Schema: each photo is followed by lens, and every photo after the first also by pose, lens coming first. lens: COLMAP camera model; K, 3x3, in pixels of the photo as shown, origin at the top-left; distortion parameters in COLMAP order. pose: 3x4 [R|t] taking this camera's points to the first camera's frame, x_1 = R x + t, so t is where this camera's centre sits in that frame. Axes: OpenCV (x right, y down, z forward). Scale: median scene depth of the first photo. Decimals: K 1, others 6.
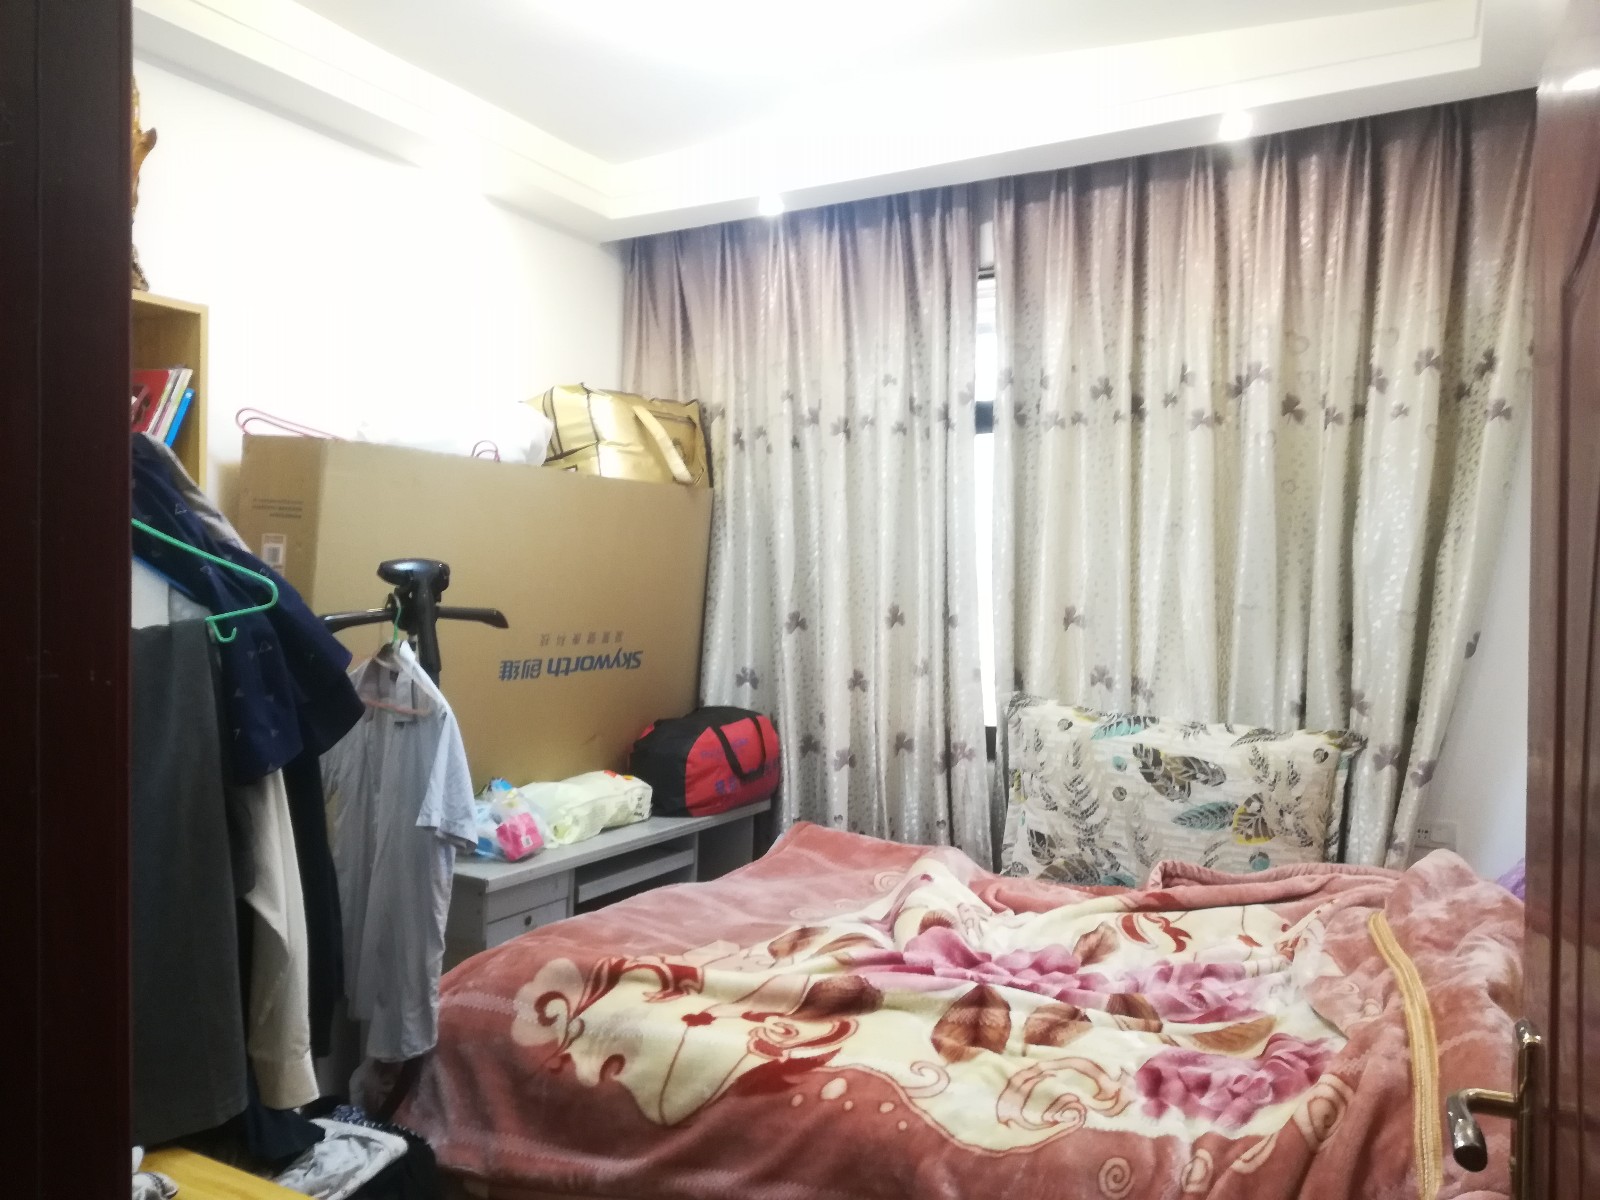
lens RADIAL K [[1178.5, 0, 795.2], [0, 1178.5, 595.8], [0, 0, 1]] dist [0.062371, -0.085631]
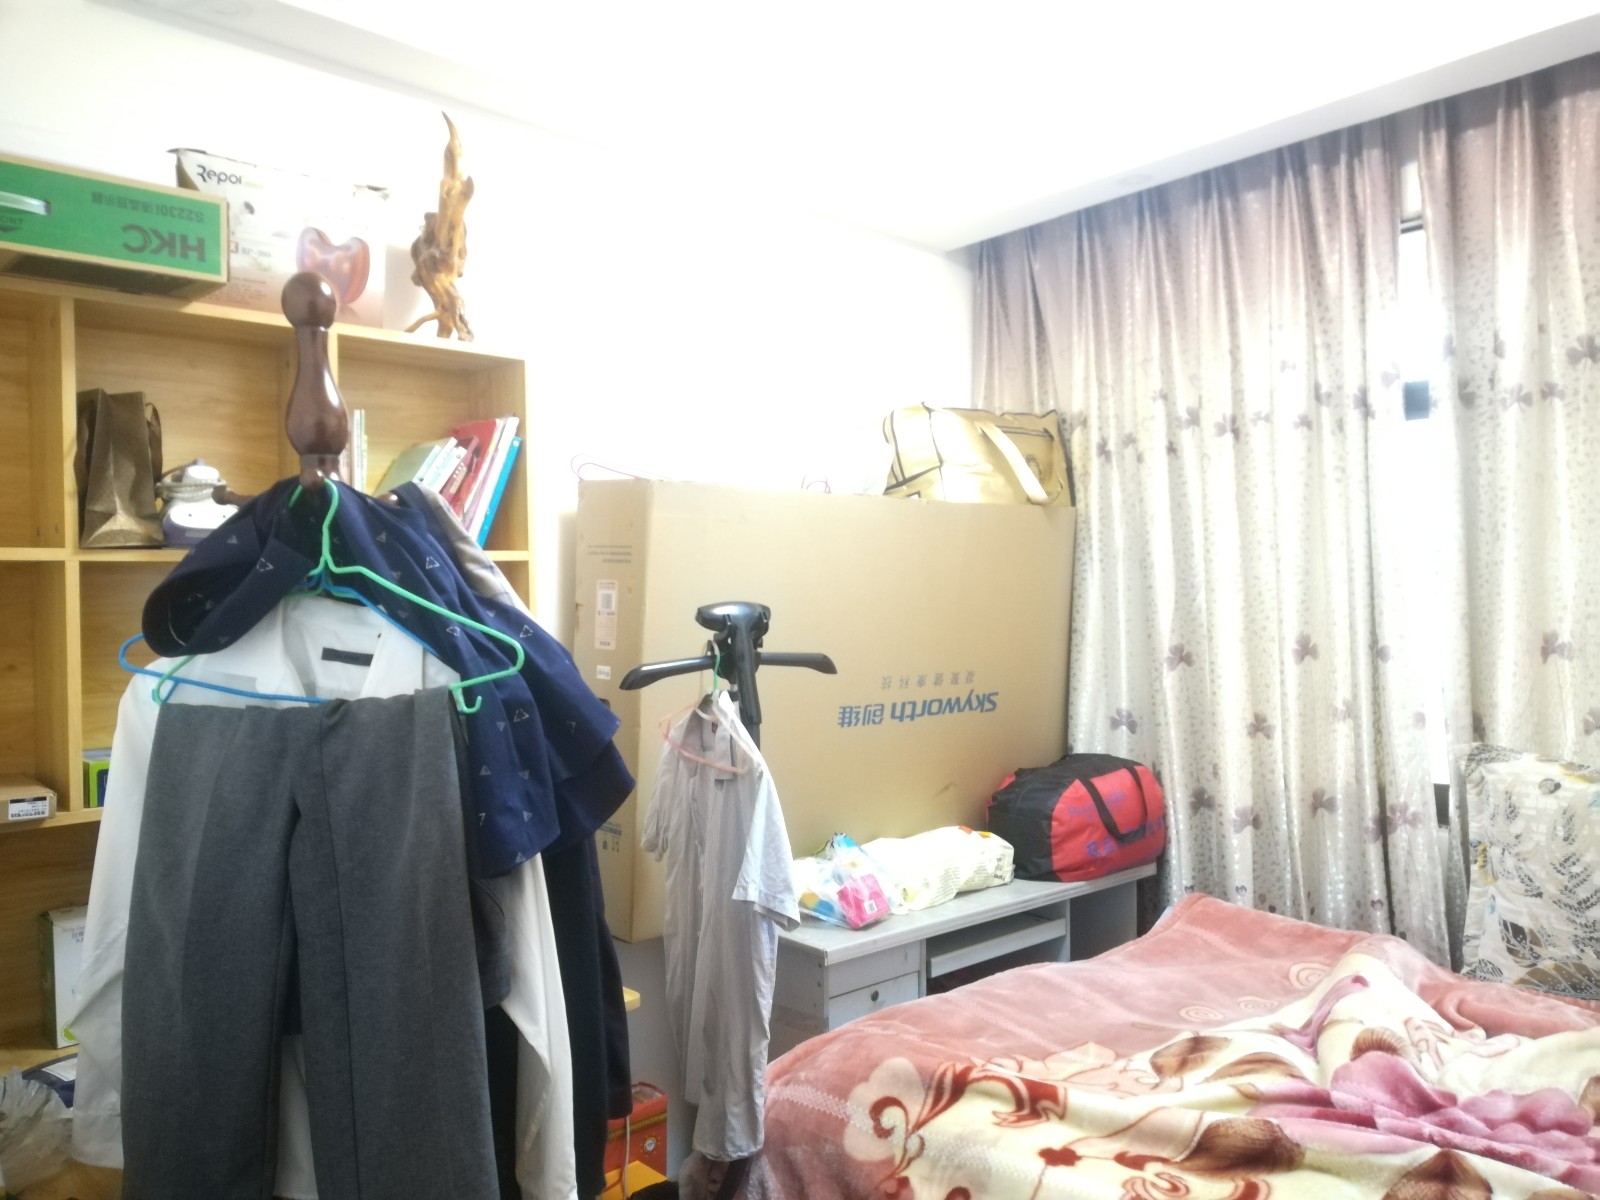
lens RADIAL K [[1178.5, 0, 795.2], [0, 1178.5, 595.8], [0, 0, 1]] dist [0.062371, -0.085631]
pose [[0.947956, -0.032830, -0.316704, 0.011777], [0.025937, 0.999327, -0.025956, -0.007734], [0.317343, 0.016391, 0.948169, 0.102619]]
